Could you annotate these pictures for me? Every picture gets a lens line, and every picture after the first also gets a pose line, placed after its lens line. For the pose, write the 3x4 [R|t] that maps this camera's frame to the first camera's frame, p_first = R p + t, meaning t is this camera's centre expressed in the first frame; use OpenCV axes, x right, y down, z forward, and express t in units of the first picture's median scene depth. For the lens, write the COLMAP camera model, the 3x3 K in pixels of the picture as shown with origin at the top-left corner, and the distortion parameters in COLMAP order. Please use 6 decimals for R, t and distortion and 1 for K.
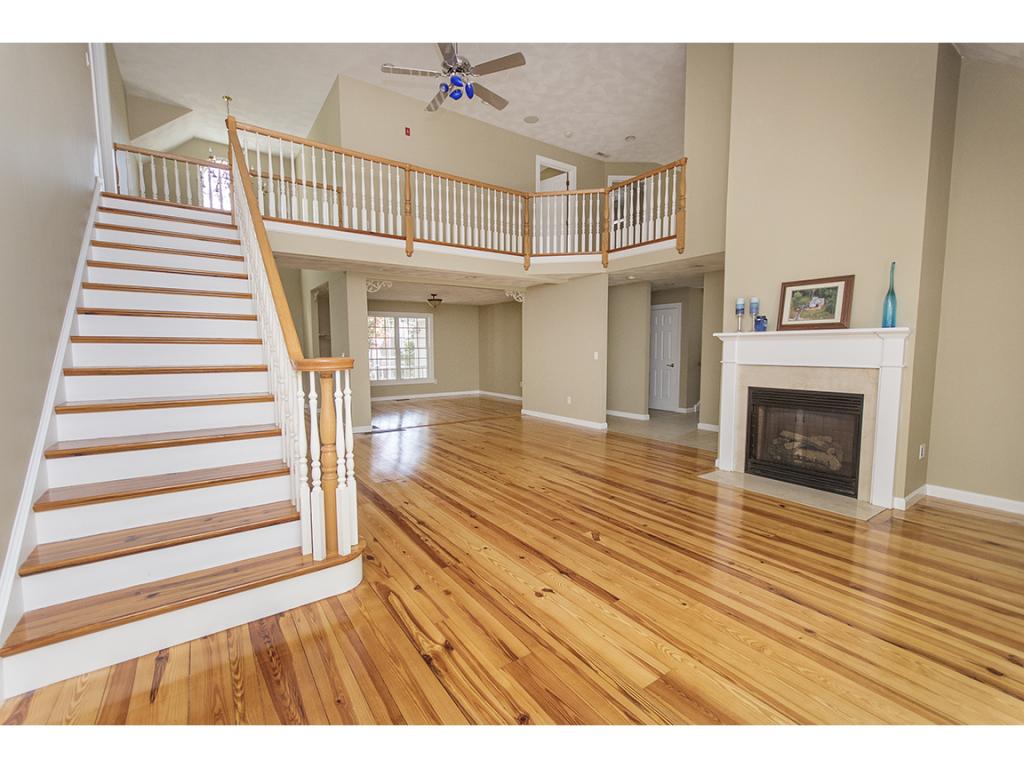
lens RADIAL K [[447.6, 0, 510.8], [0, 447.6, 388.1], [0, 0, 1]] dist [0.004783, 0.000168]
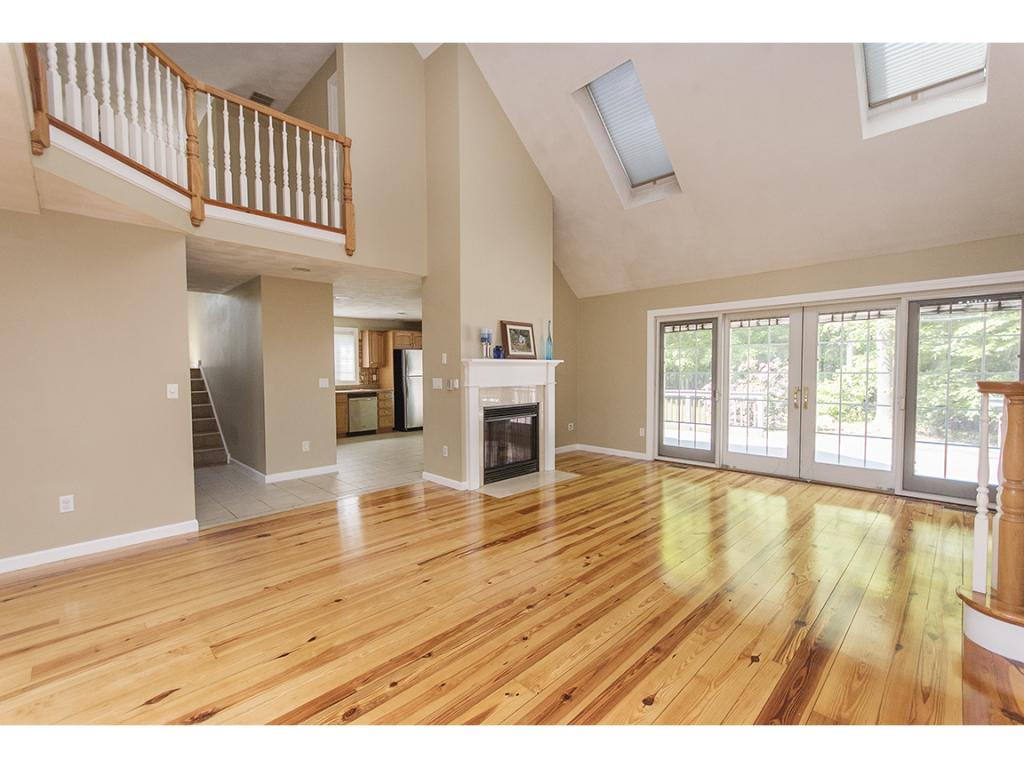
lens RADIAL K [[447.6, 0, 510.8], [0, 447.6, 388.1], [0, 0, 1]] dist [0.004783, 0.000168]
pose [[-0.170419, -0.034544, 0.984766, -0.669502], [0.097676, 0.993871, 0.051767, -0.117086], [-0.980519, 0.105010, -0.166000, 1.276675]]
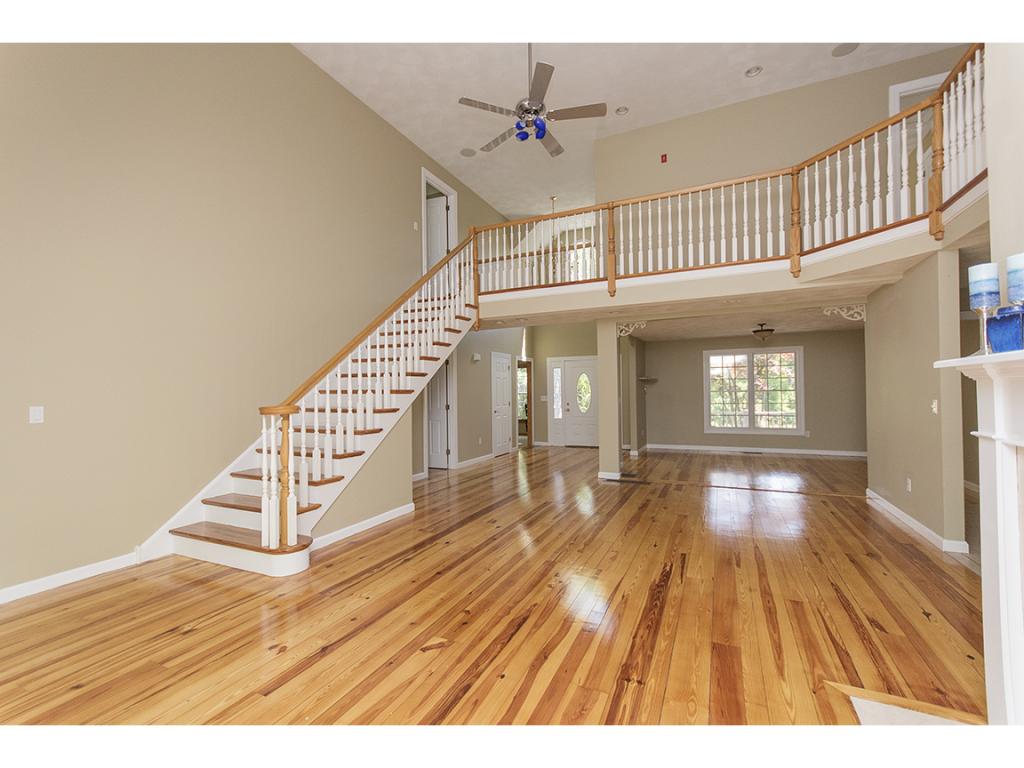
lens RADIAL K [[447.6, 0, 510.8], [0, 447.6, 388.1], [0, 0, 1]] dist [0.004783, 0.000168]
pose [[0.496375, -0.008250, -0.868069, 0.721254], [-0.068690, 0.996446, -0.048748, -0.061768], [0.865386, 0.083825, 0.494045, 0.548983]]
